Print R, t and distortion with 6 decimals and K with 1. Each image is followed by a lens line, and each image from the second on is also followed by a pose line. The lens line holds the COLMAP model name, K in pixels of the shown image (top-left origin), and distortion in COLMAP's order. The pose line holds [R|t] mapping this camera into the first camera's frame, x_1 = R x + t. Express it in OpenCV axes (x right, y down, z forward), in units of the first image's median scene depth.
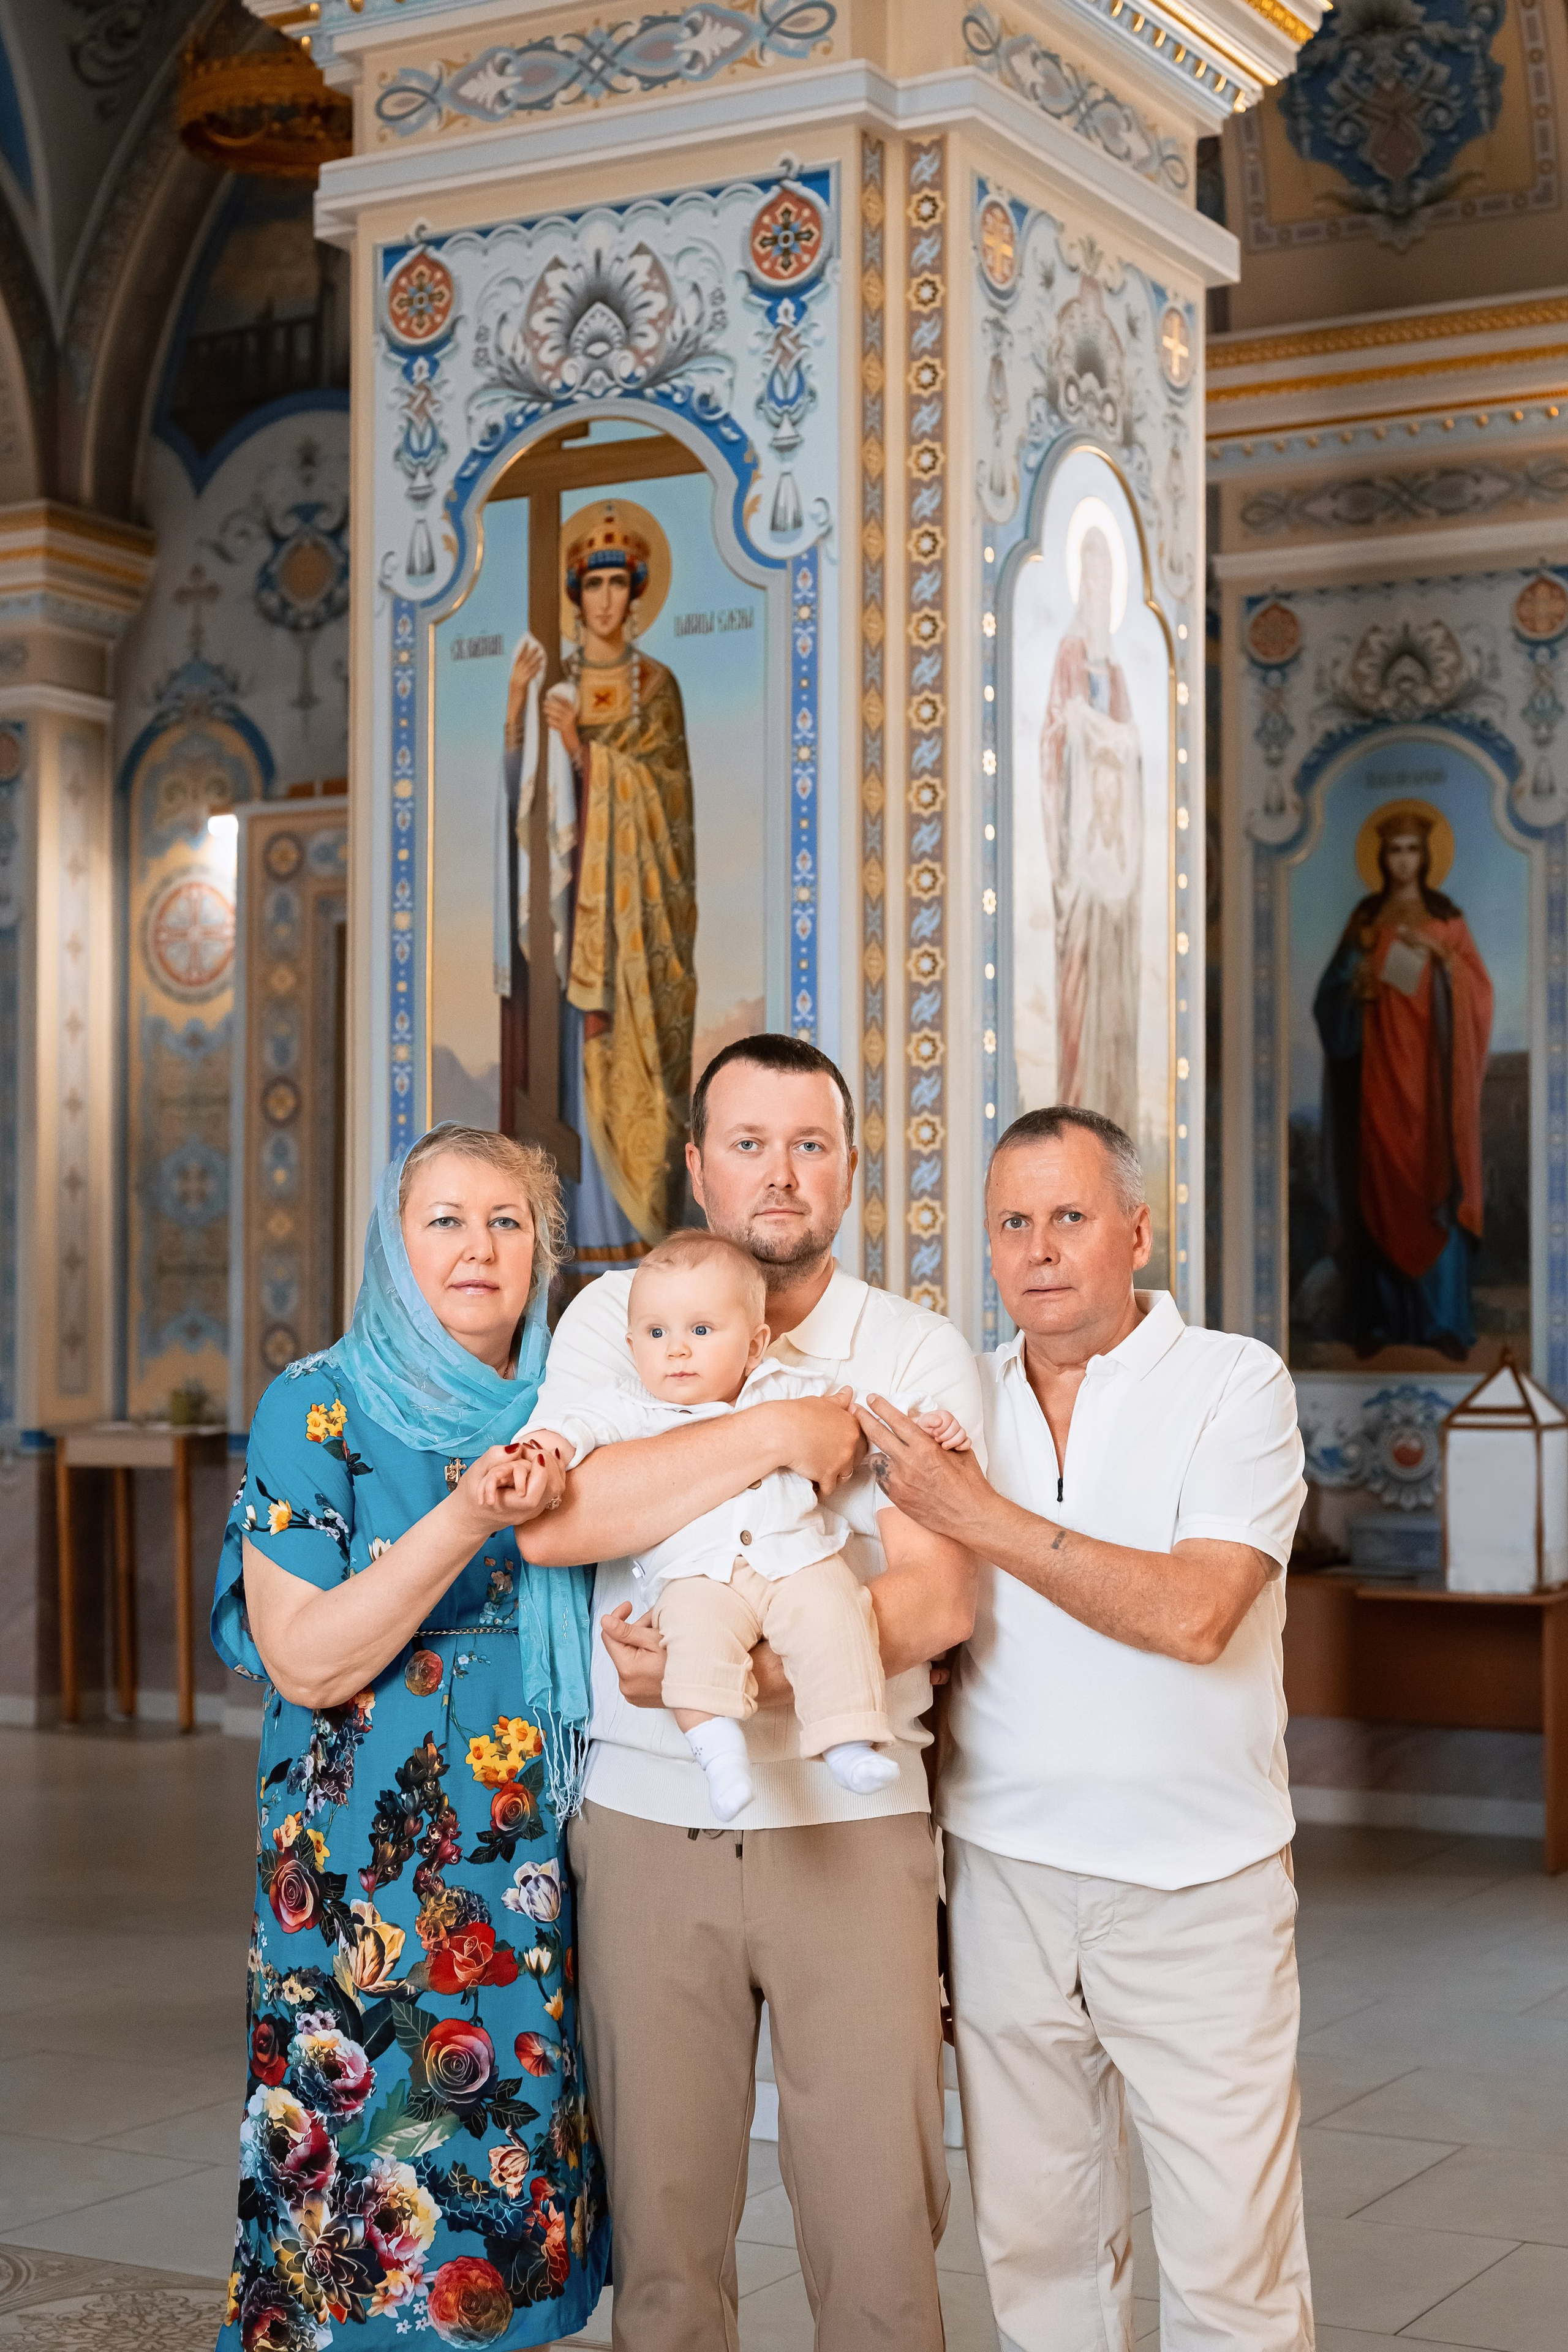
lens RADIAL K [[4171.2, 0, 779.9], [0, 4171.2, 1134.5], [0, 0, 1]] dist [-0.024454, 0.067196]
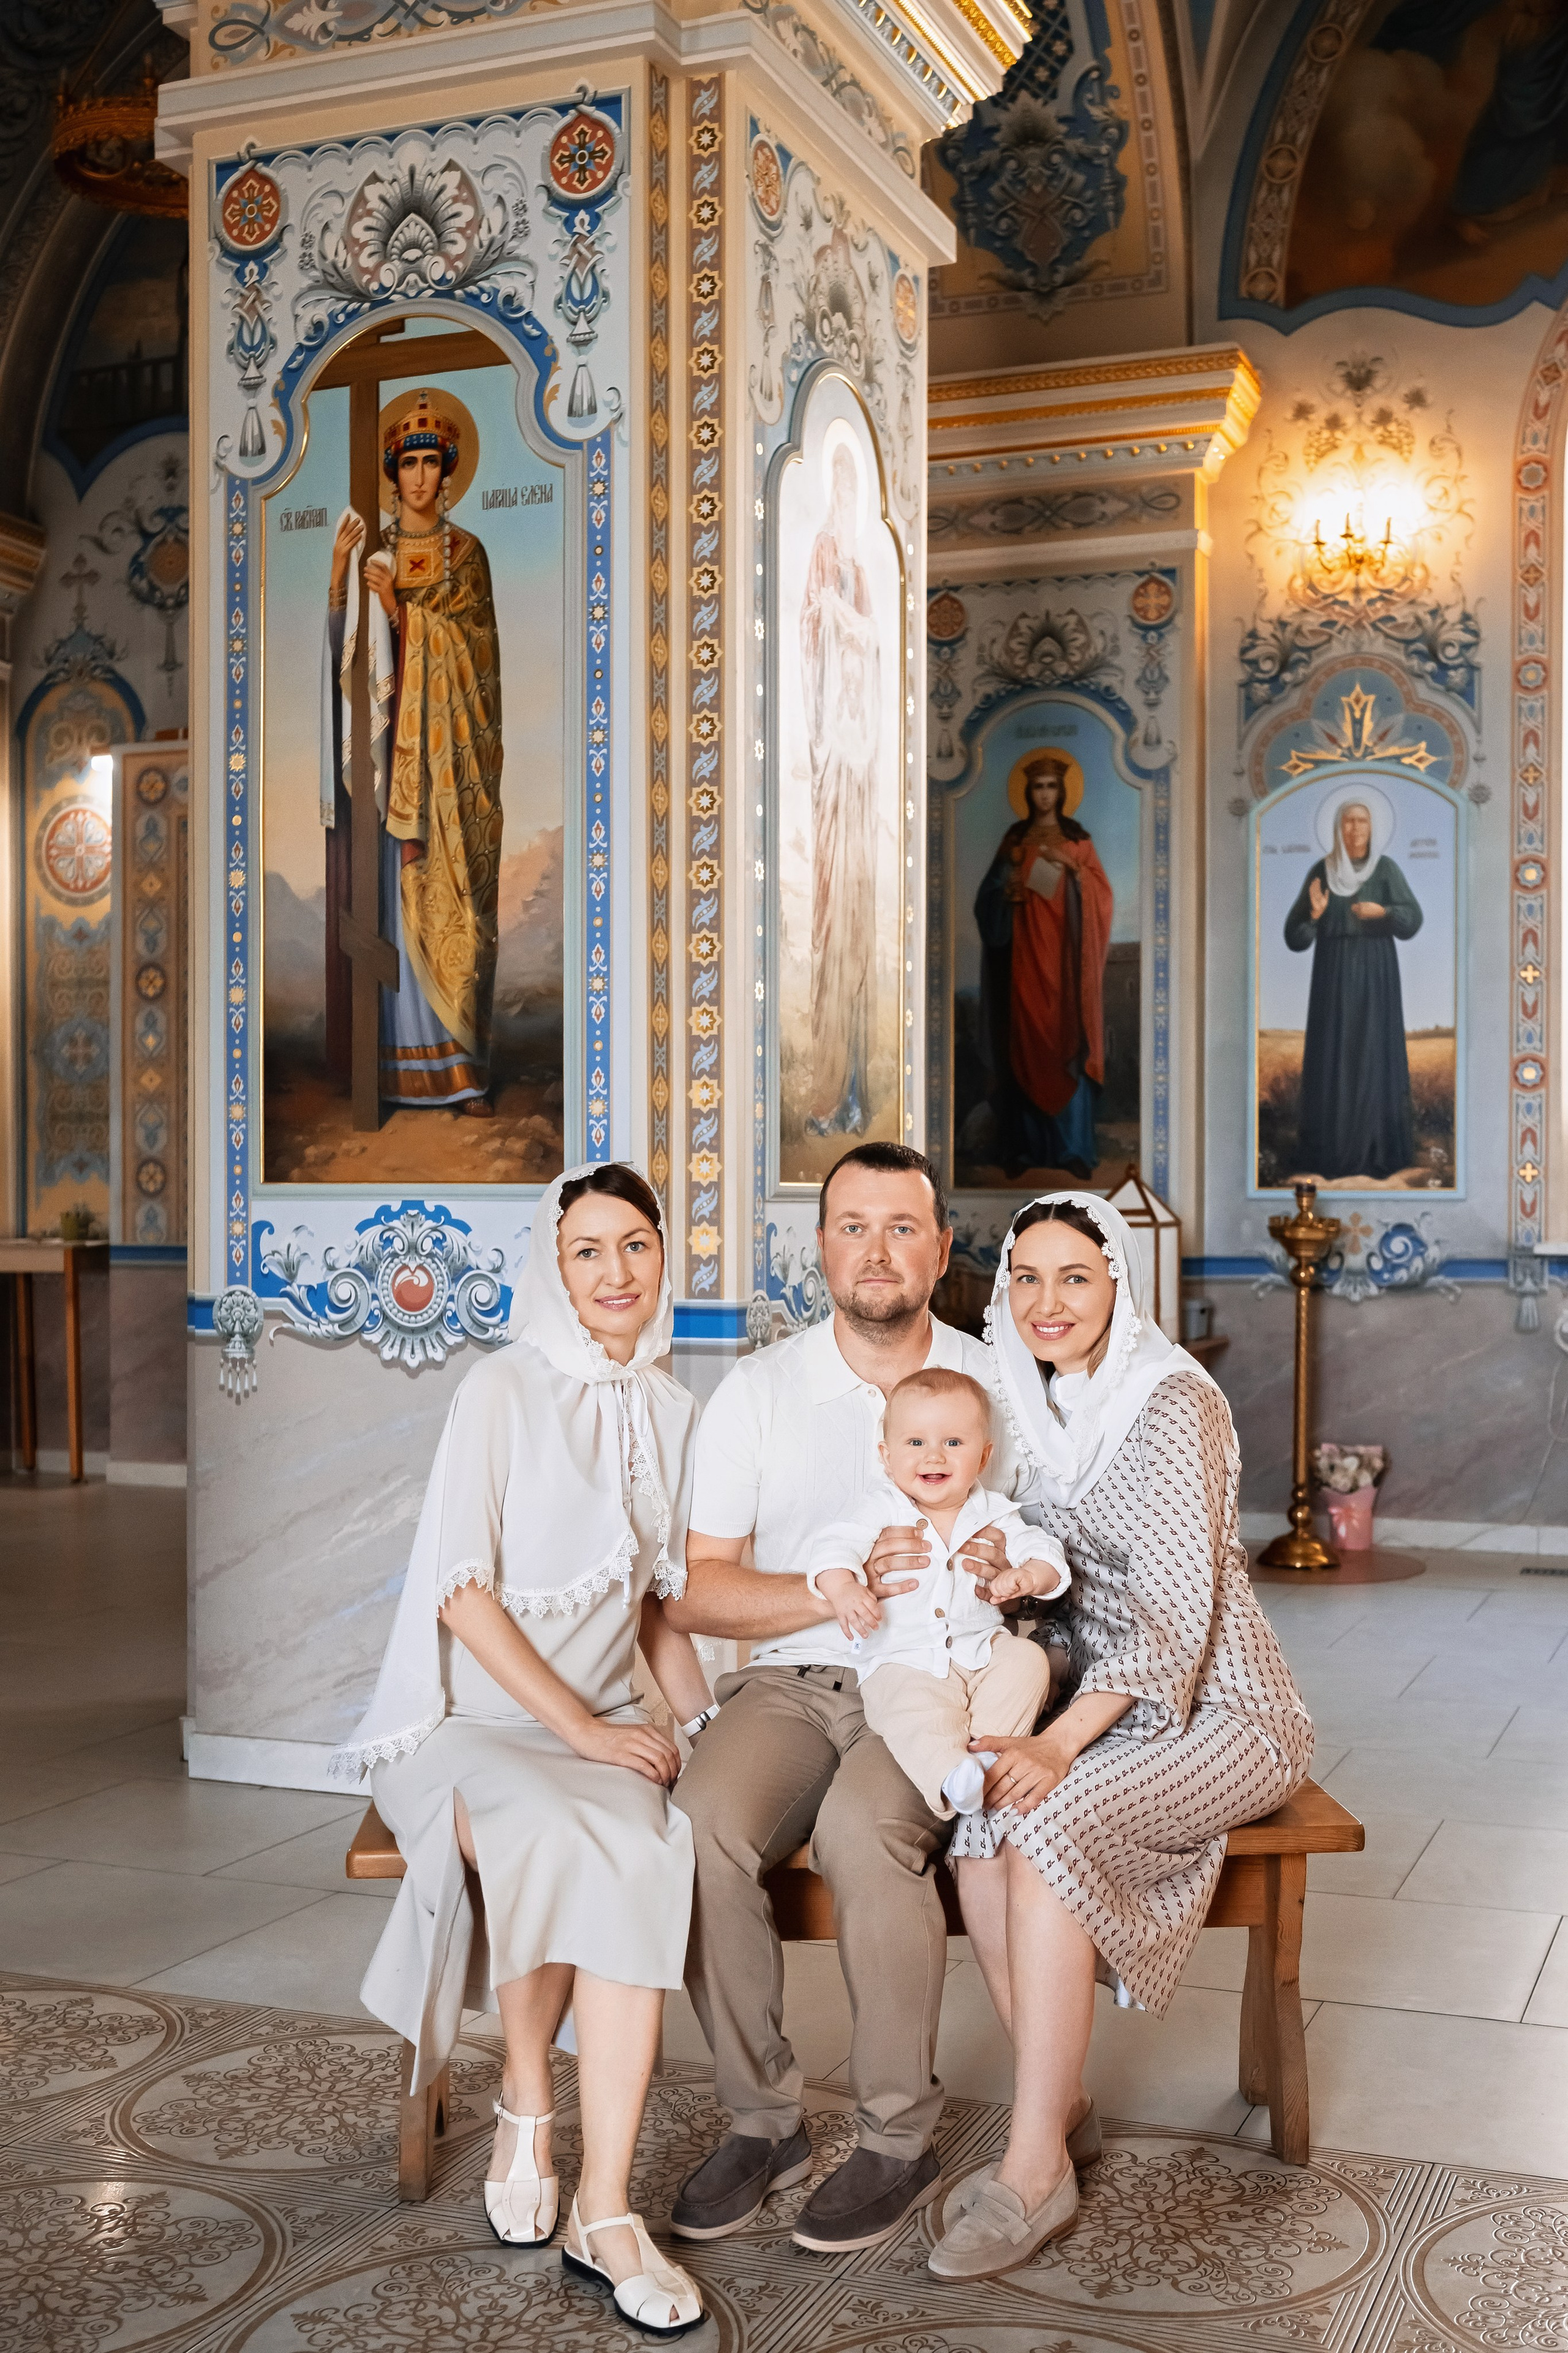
lens RADIAL K [[2759.9, 0, 1037.7], [0, 2759.9, 1191.0], [0, 0, 1]] dist [-0.005945, -0.006159]
pose [[0.983479, -0.001530, 0.181018, -0.012359], [-0.005614, 0.999226, 0.038945, 0.035392], [-0.180937, -0.039318, 0.982708, 0.220775]]
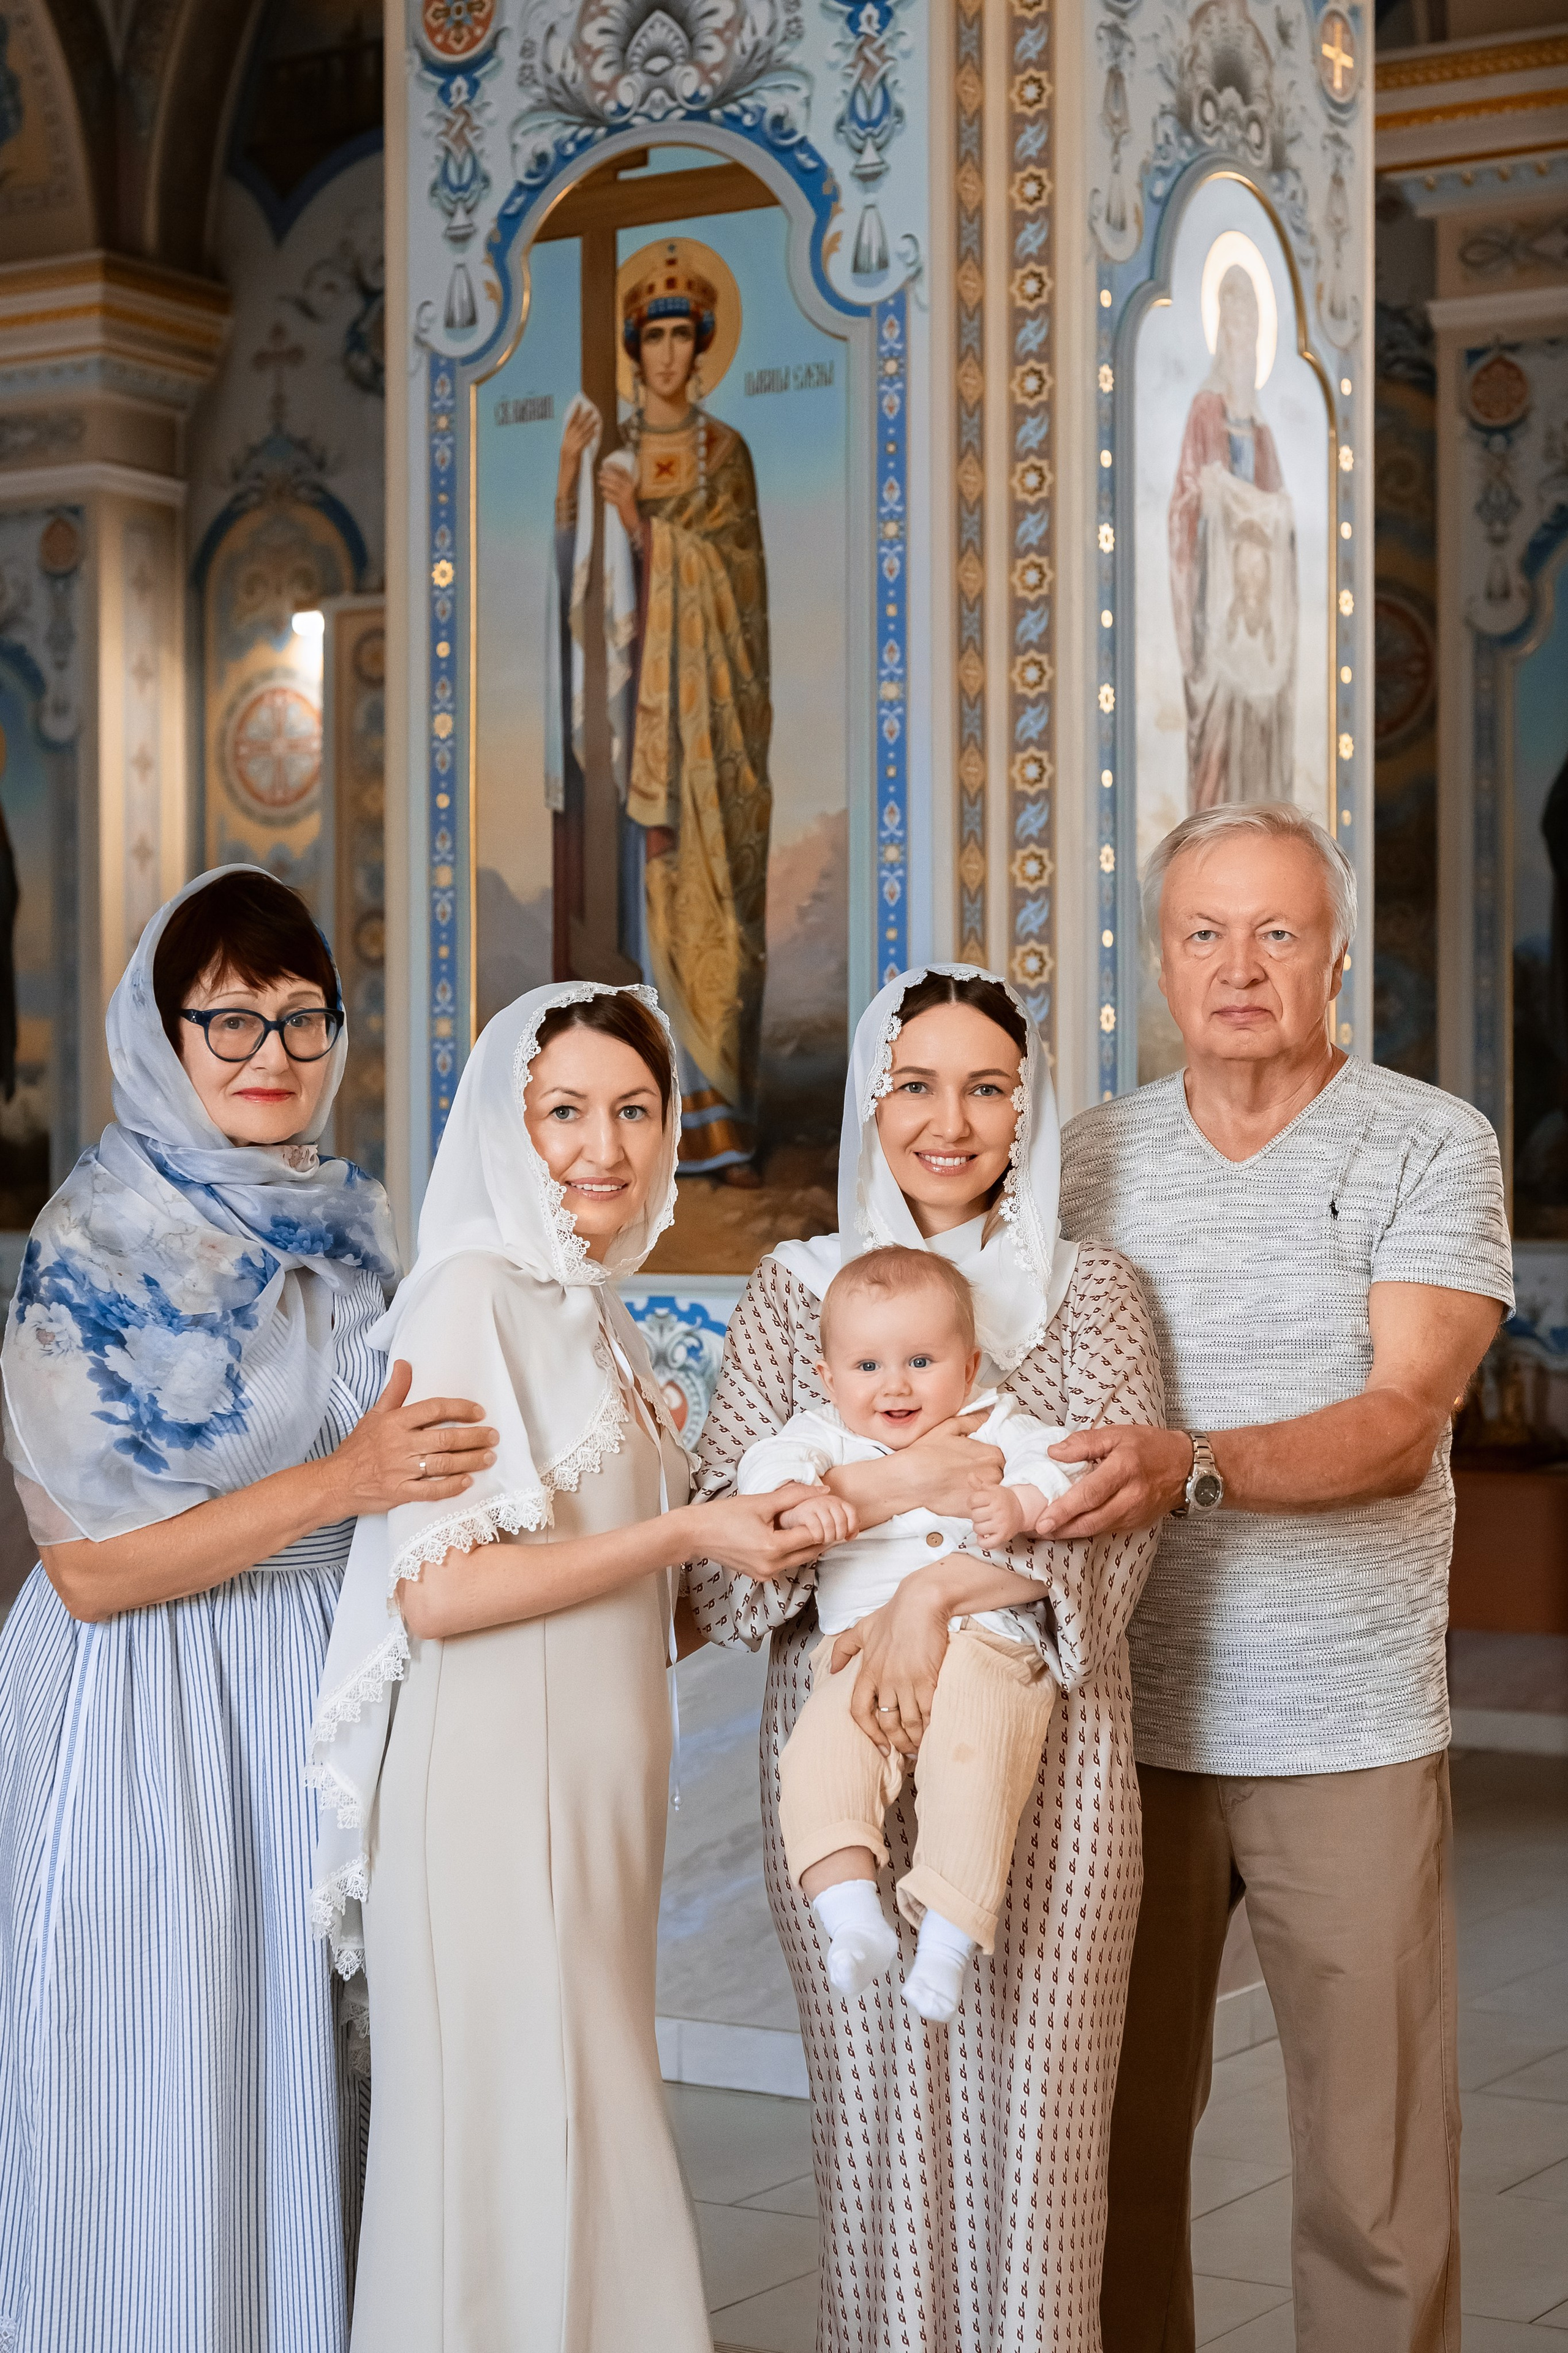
lens RADIAL K [[4769.9, 0, 903.7], [0, 4769.9, 1170.7], [0, 0, 1]] dist [-0.037504, 0.204748]
pose [[0.999523, -0.003099, -0.030713, 0.037105], [0.004313, 0.999209, 0.039529, 0.003094], [0.030566, -0.039642, 0.998746, -0.000299]]
